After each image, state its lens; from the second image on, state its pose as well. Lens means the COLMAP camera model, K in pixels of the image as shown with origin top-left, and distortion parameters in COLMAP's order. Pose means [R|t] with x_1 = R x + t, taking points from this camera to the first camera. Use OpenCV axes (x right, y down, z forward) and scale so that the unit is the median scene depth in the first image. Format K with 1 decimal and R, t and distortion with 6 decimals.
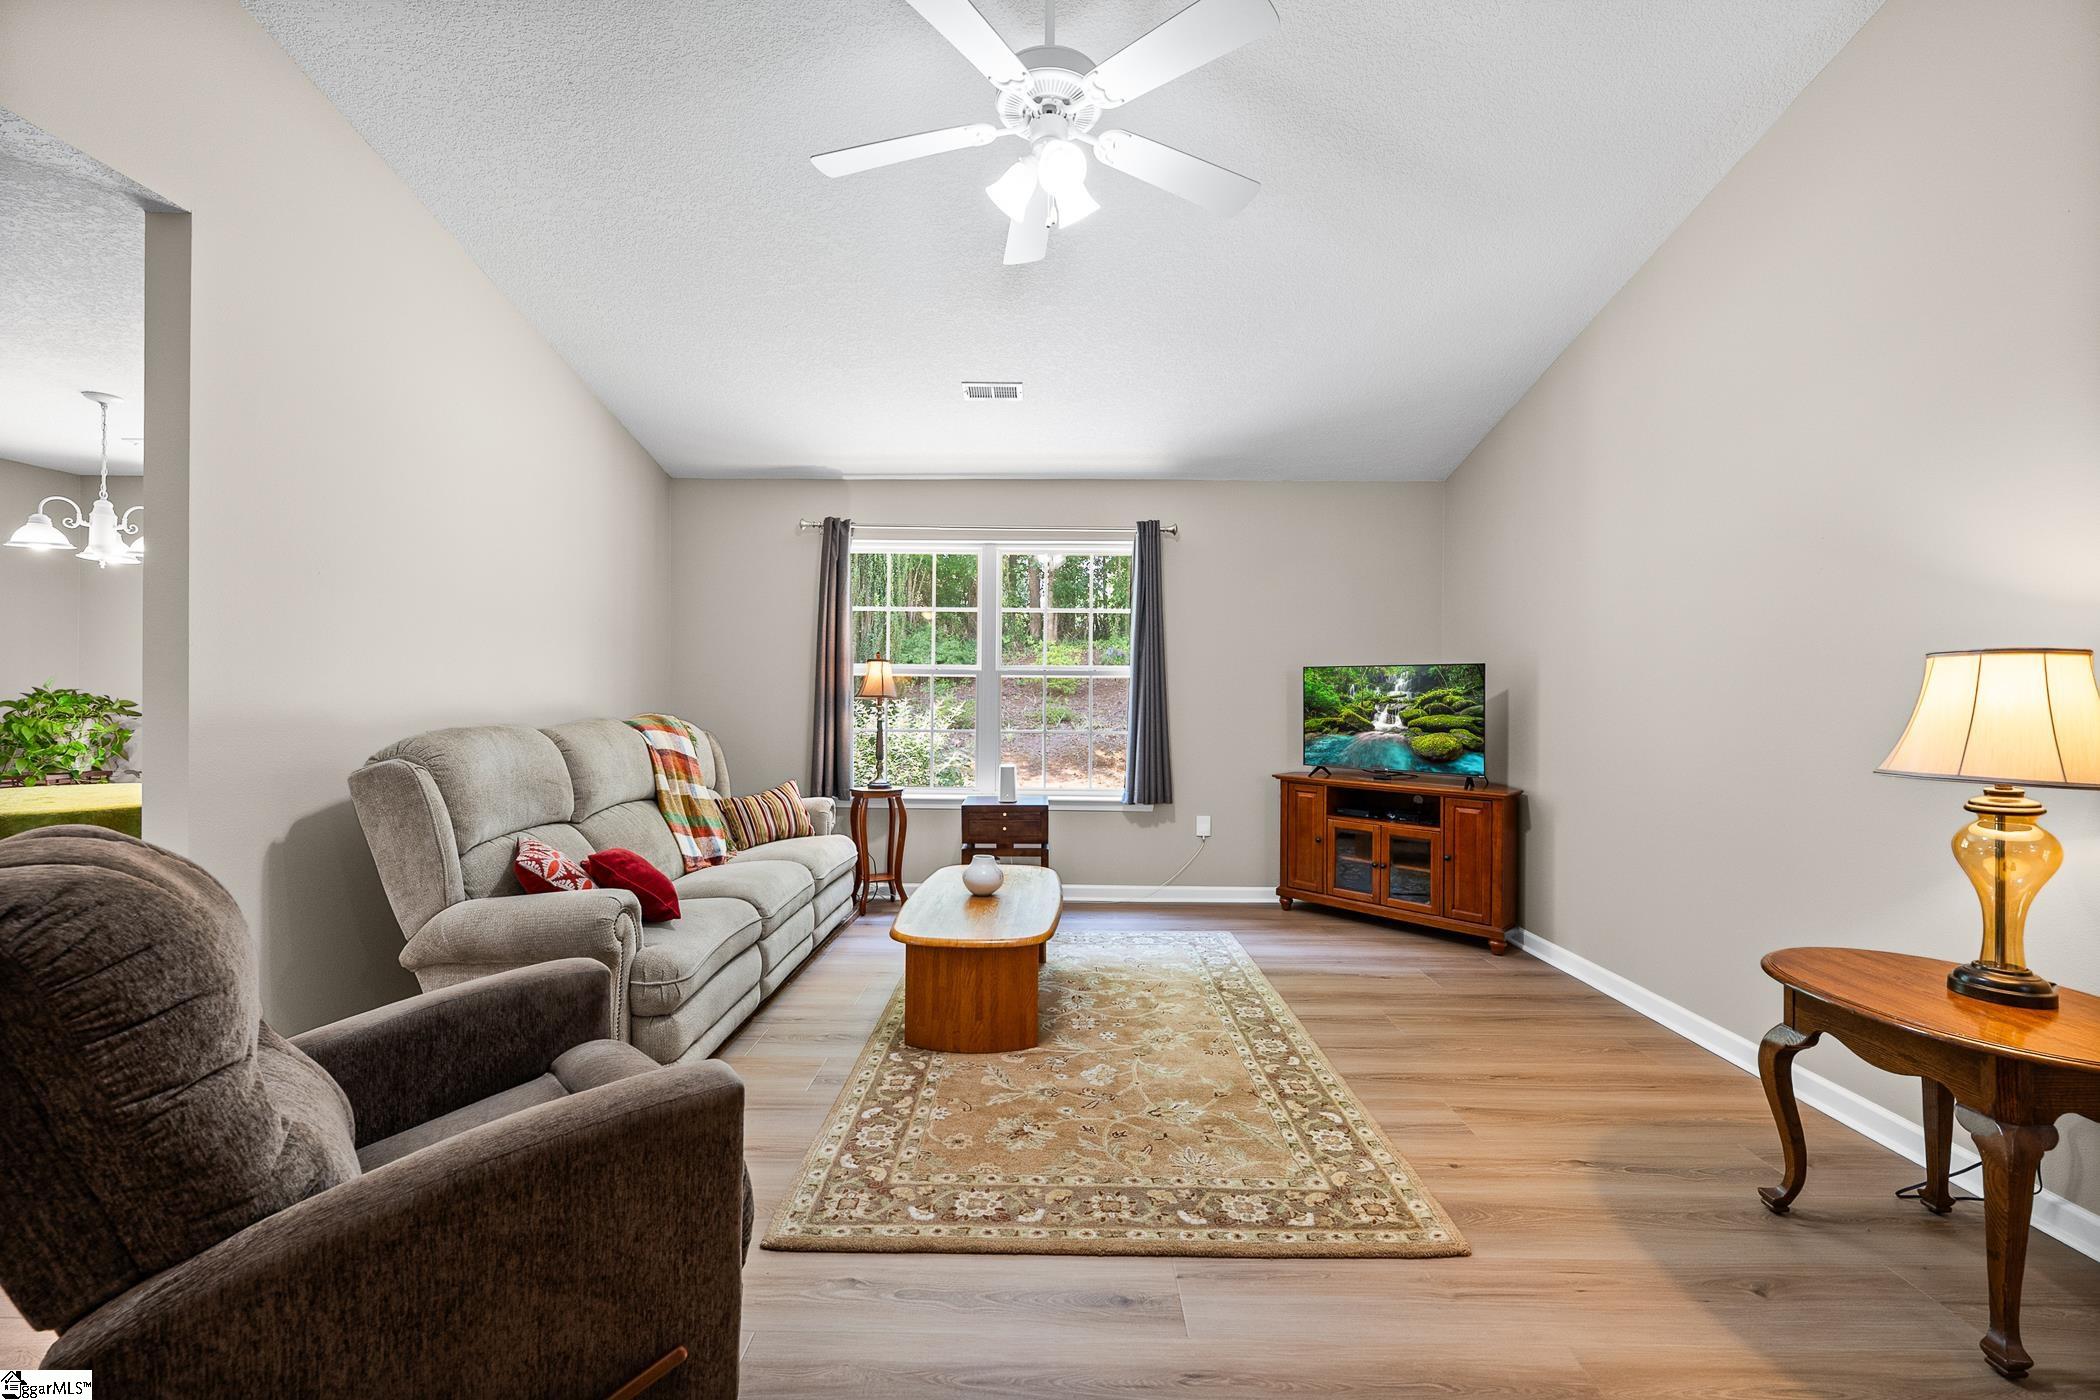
lens RADIAL K [[843.8, 0, 1047.1], [0, 843.8, 704.6], [0, 0, 1]] dist [0.000372, 0.000083]
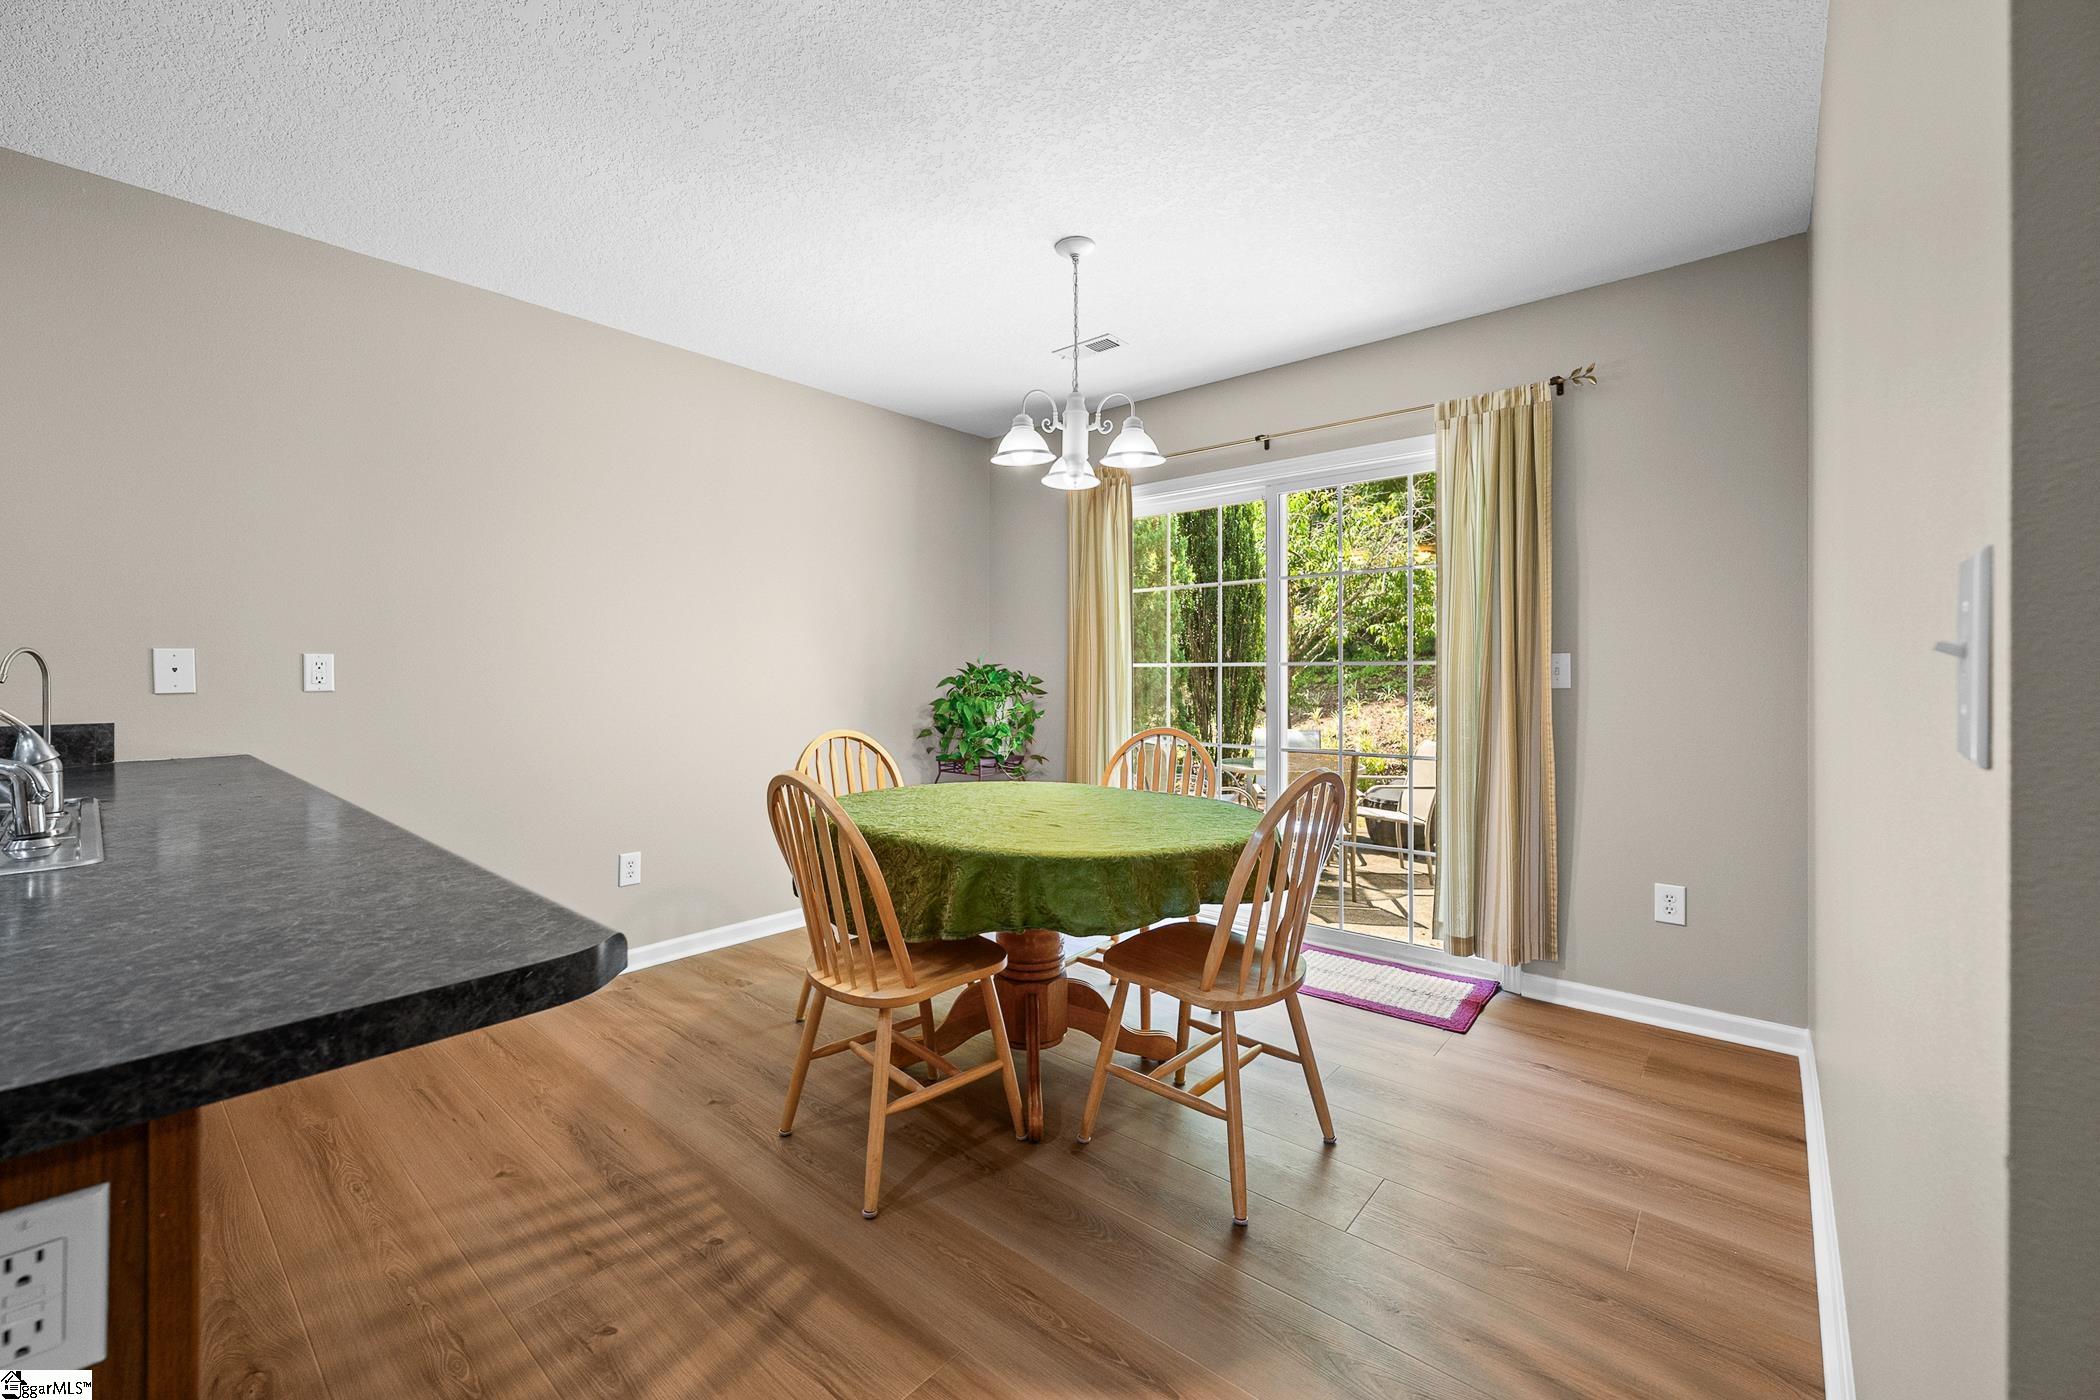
lens RADIAL K [[843.8, 0, 1052.5], [0, 843.8, 683.4], [0, 0, 1]] dist [0.000372, 0.000083]
pose [[0.770390, -0.003277, -0.637565, -0.543777], [0.002146, 0.999994, -0.002547, 0.004849], [0.637570, 0.000594, 0.770392, 0.350640]]
